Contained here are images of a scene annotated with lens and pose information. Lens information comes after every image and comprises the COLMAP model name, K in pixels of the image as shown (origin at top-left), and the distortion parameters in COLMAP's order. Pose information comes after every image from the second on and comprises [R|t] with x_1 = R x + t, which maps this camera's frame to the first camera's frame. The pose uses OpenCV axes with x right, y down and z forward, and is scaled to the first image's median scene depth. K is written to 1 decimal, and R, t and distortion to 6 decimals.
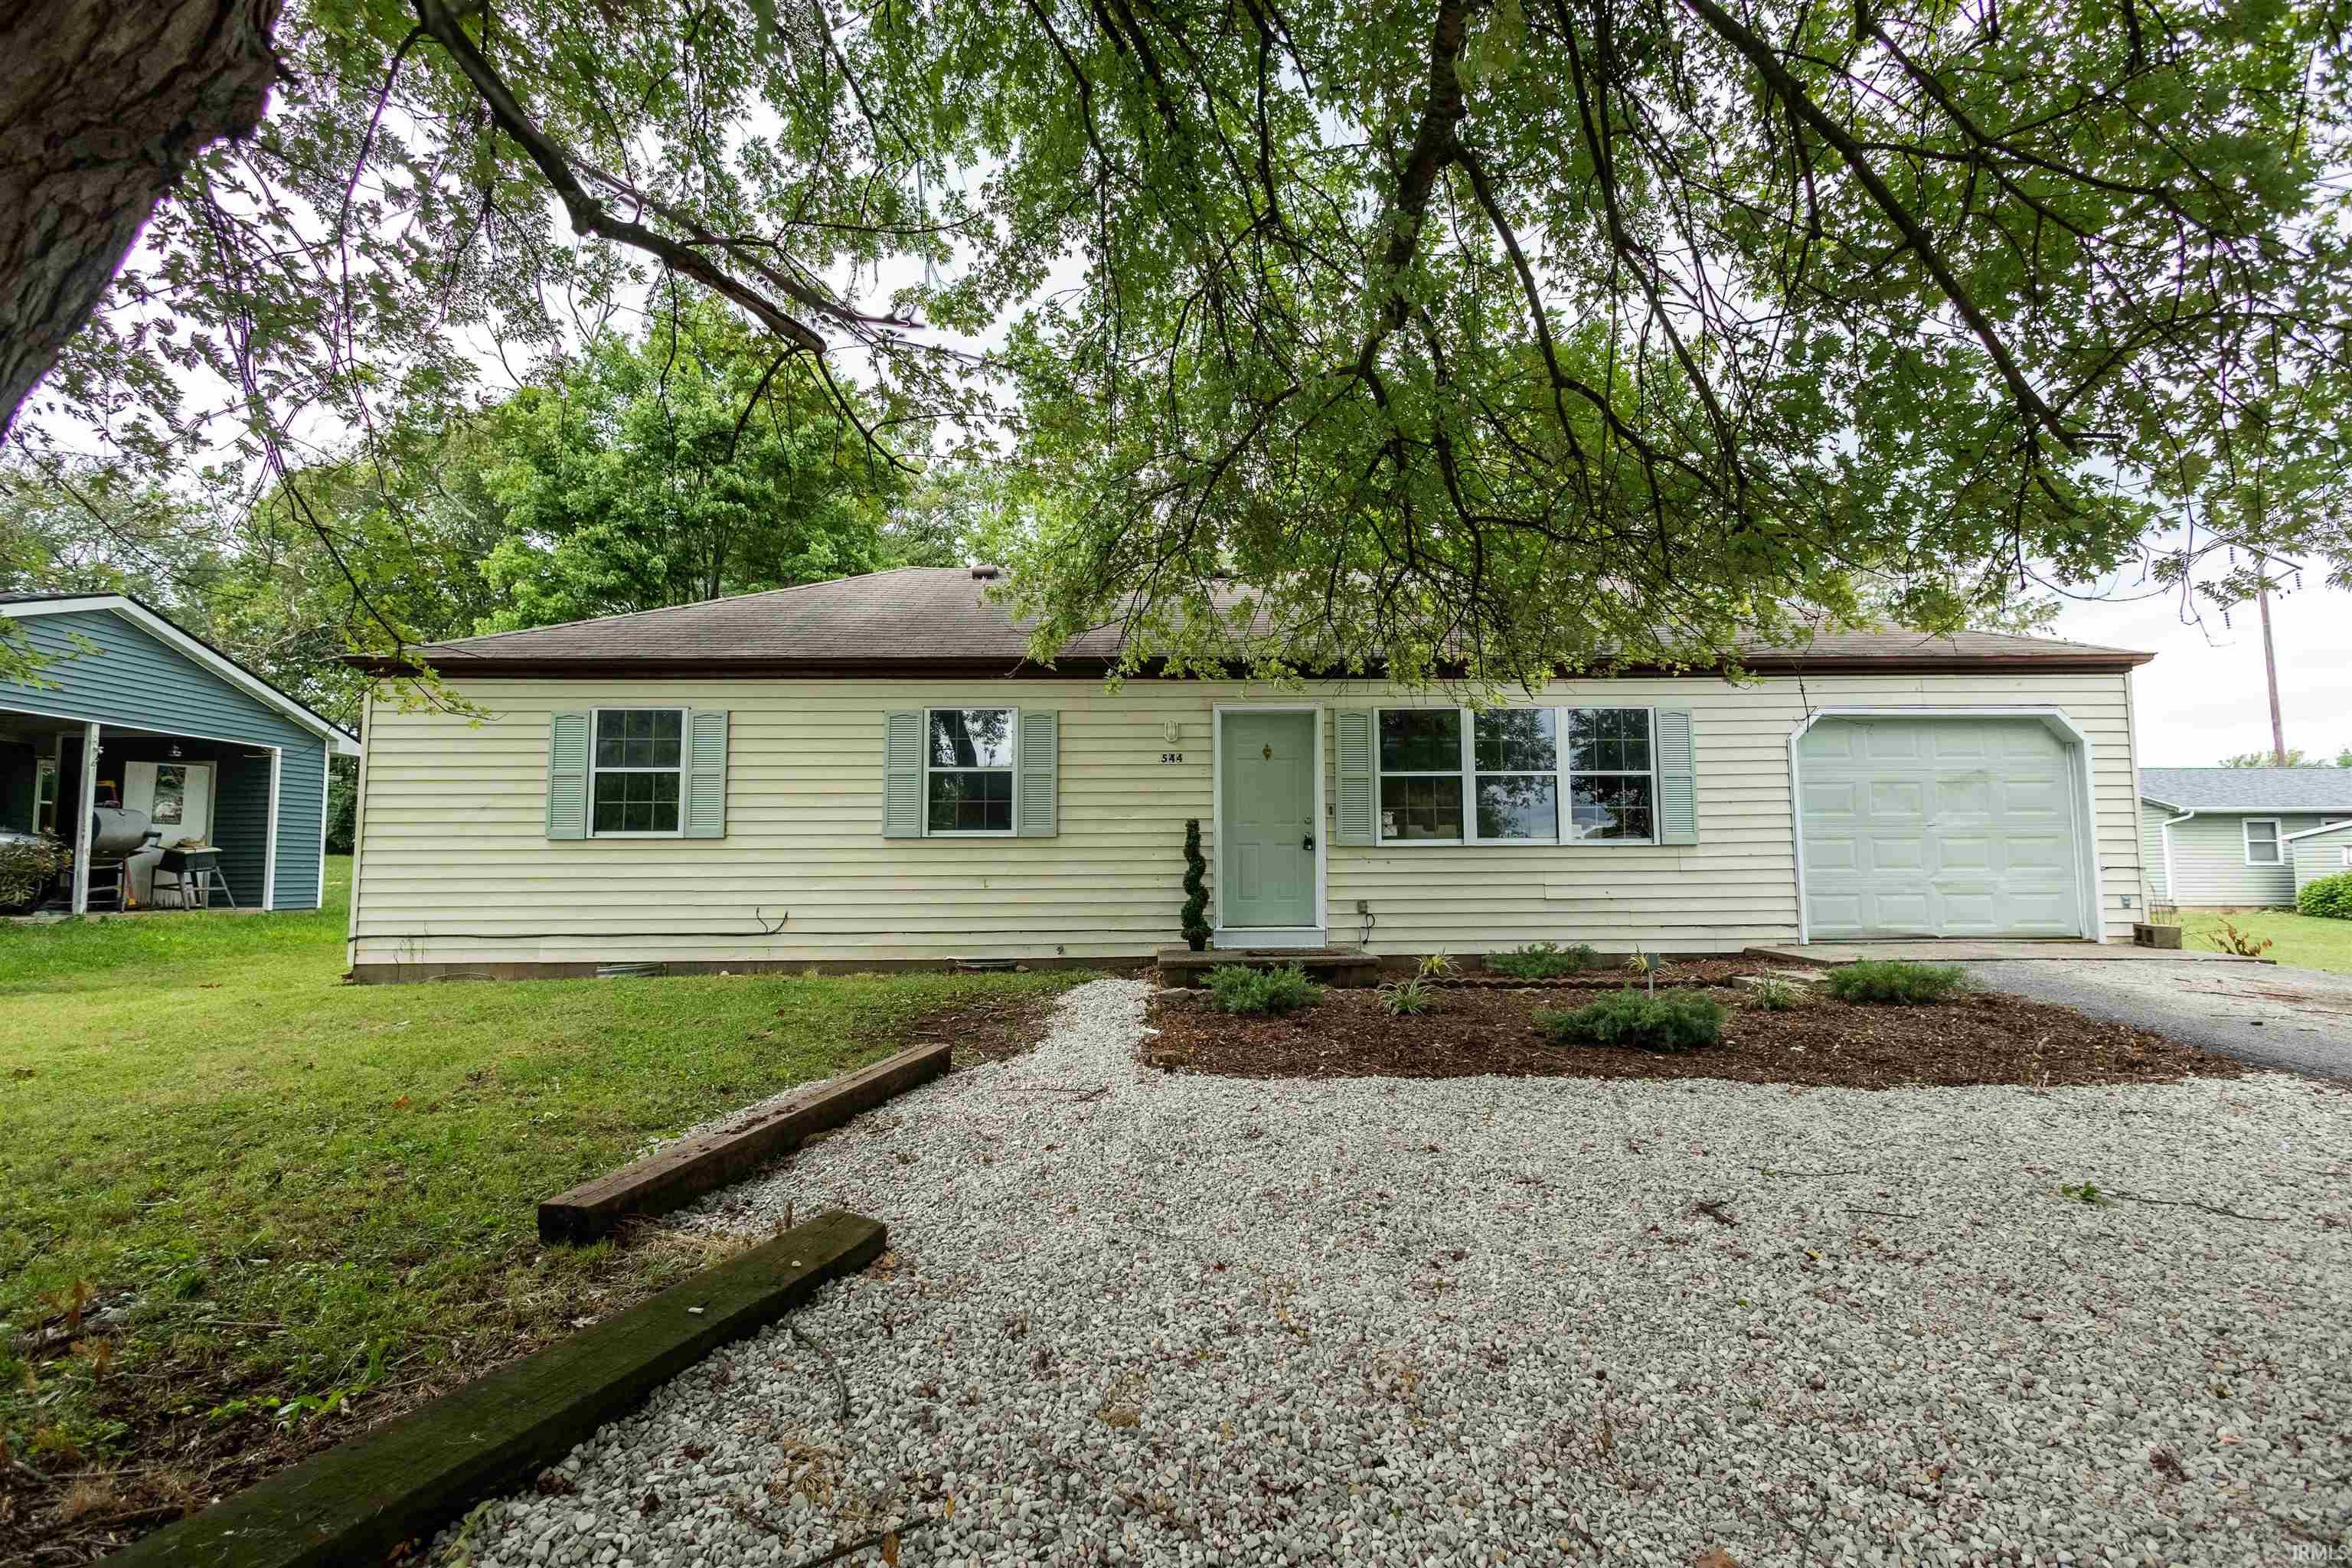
lens RADIAL K [[1085.9, 0, 1191.3], [0, 1085.9, 778.0], [0, 0, 1]] dist [0.013671, -0.005197]
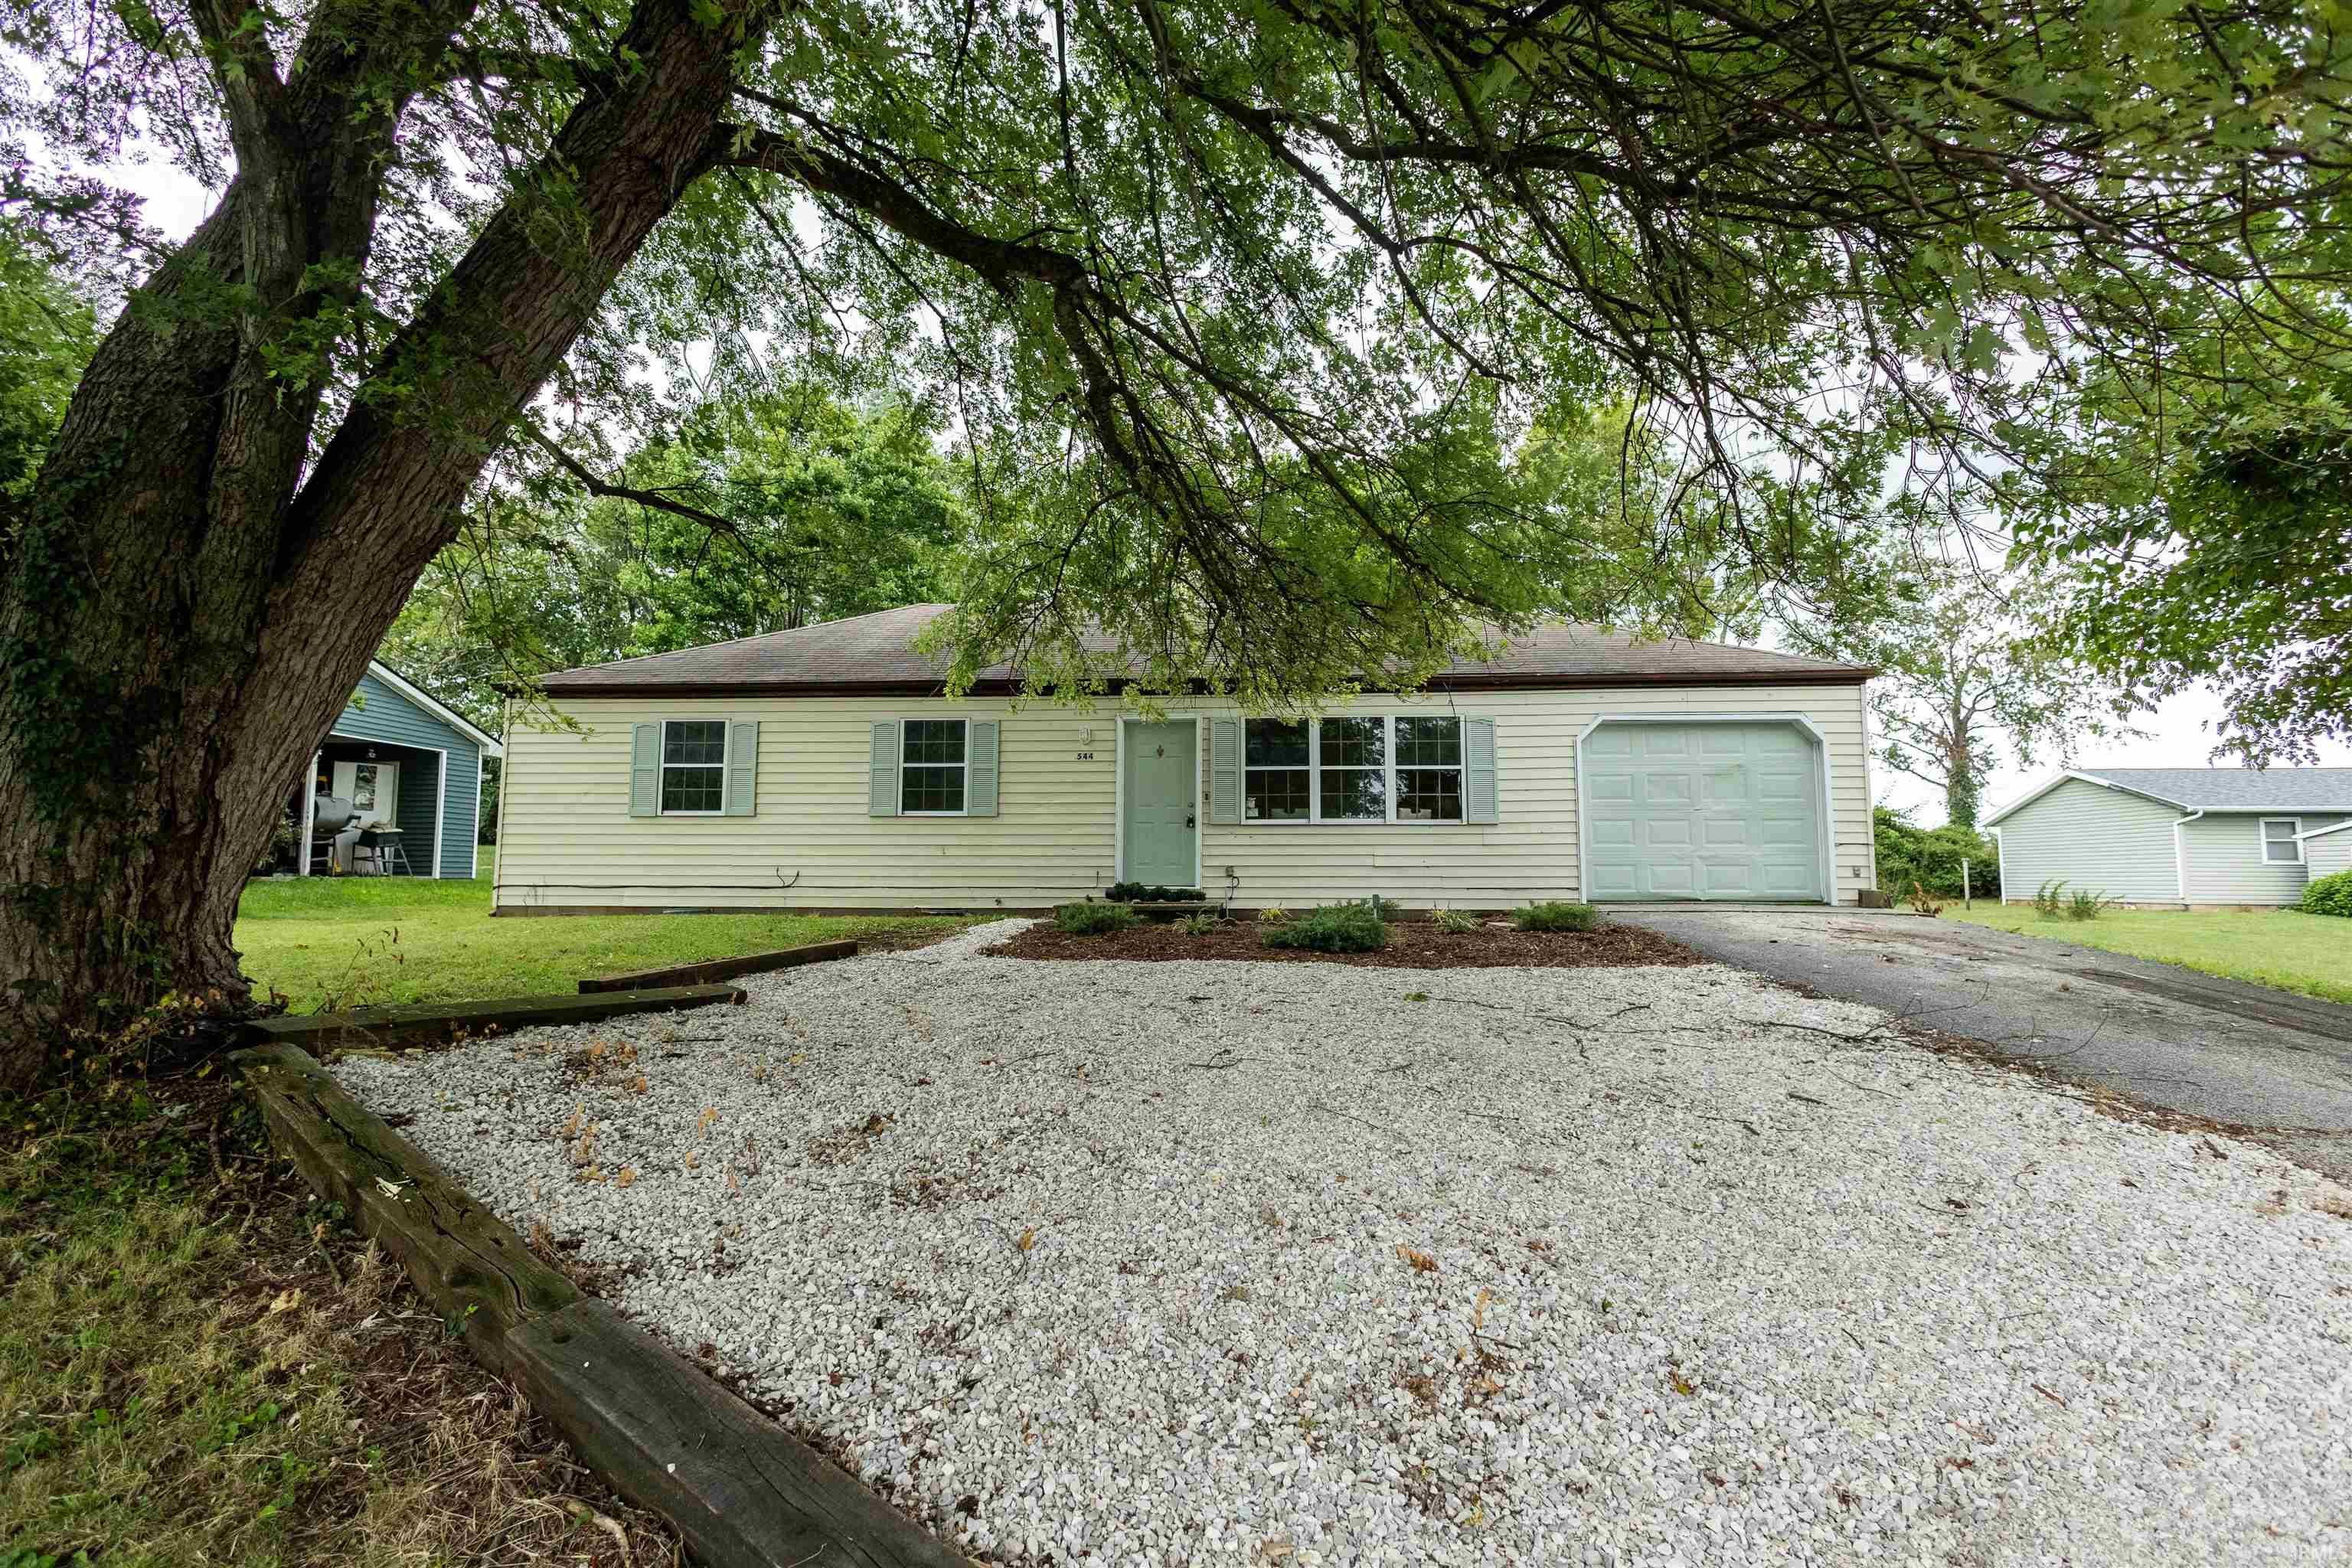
lens RADIAL K [[1085.9, 0, 1179.6], [0, 1085.9, 768.6], [0, 0, 1]] dist [0.013671, -0.005197]
pose [[0.995372, -0.001155, -0.096092, 0.234384], [-0.000040, 0.999923, -0.012433, 0.013646], [0.096099, 0.012379, 0.995295, -0.303658]]
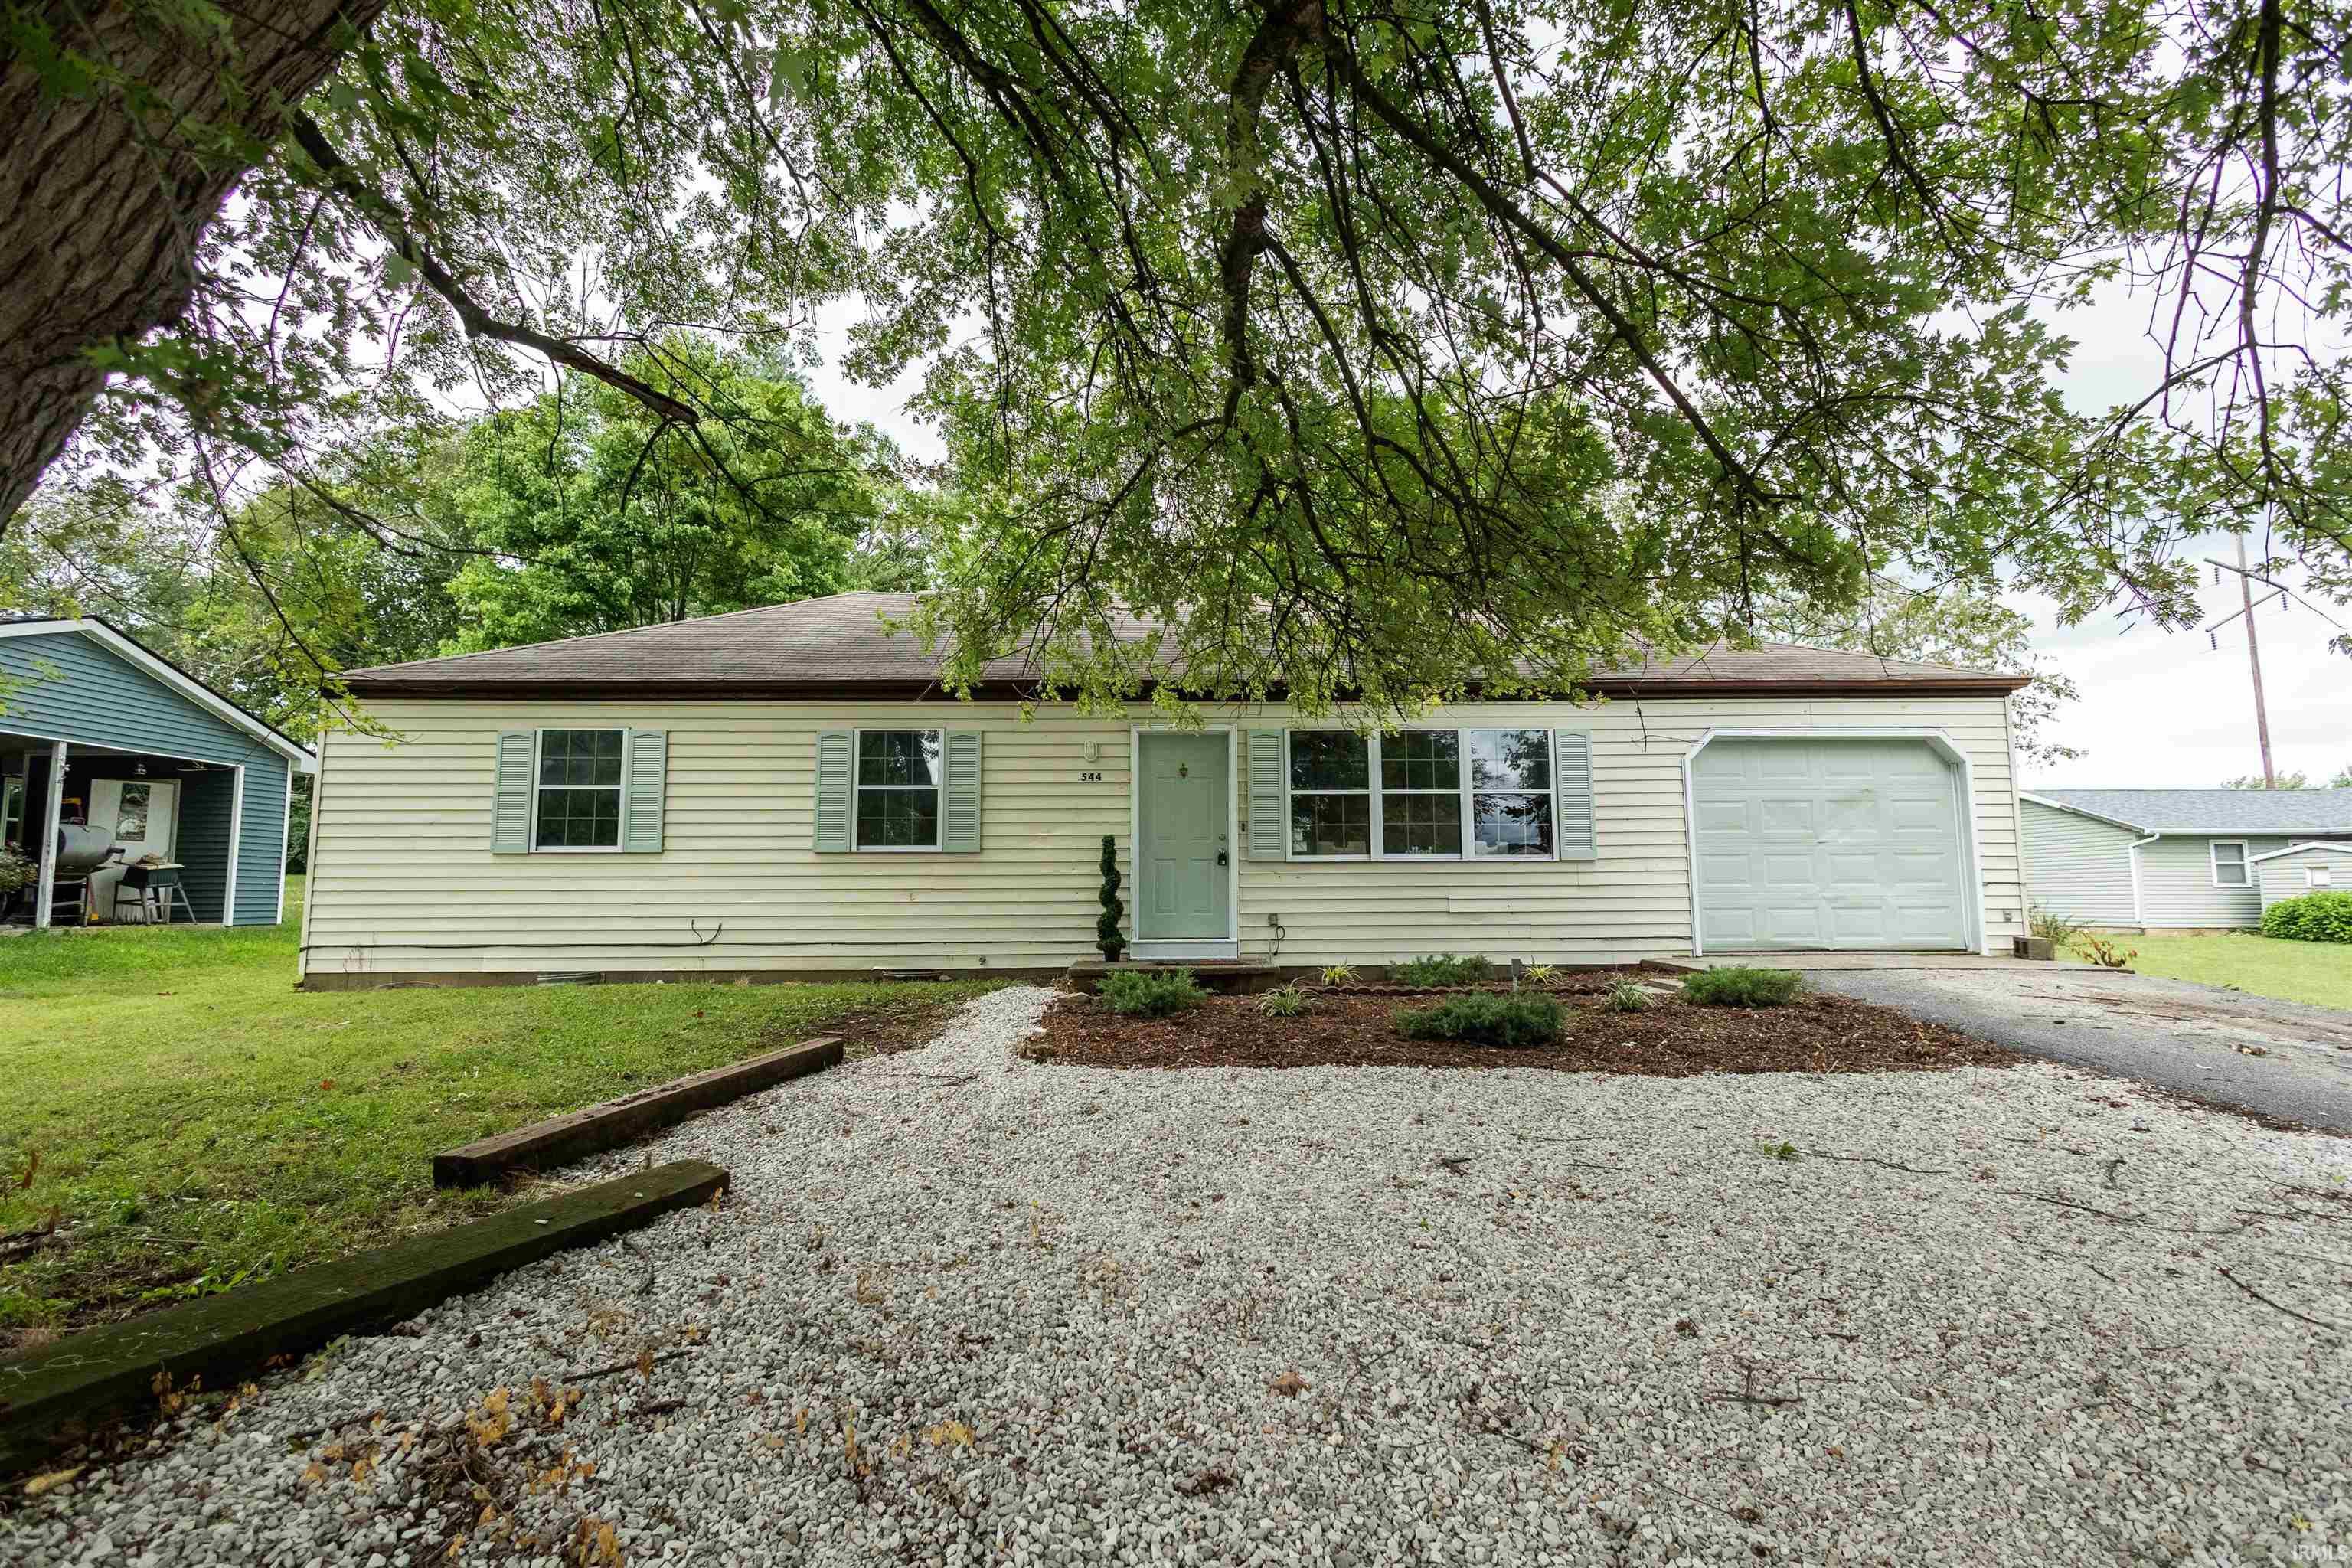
lens RADIAL K [[1085.9, 0, 1154.6], [0, 1085.9, 774.9], [0, 0, 1]] dist [0.013671, -0.005197]
pose [[0.999998, 0.000986, -0.001892, 0.047992], [-0.001027, 0.999762, -0.021803, 0.002952], [0.001870, 0.021805, 0.999760, -0.047278]]
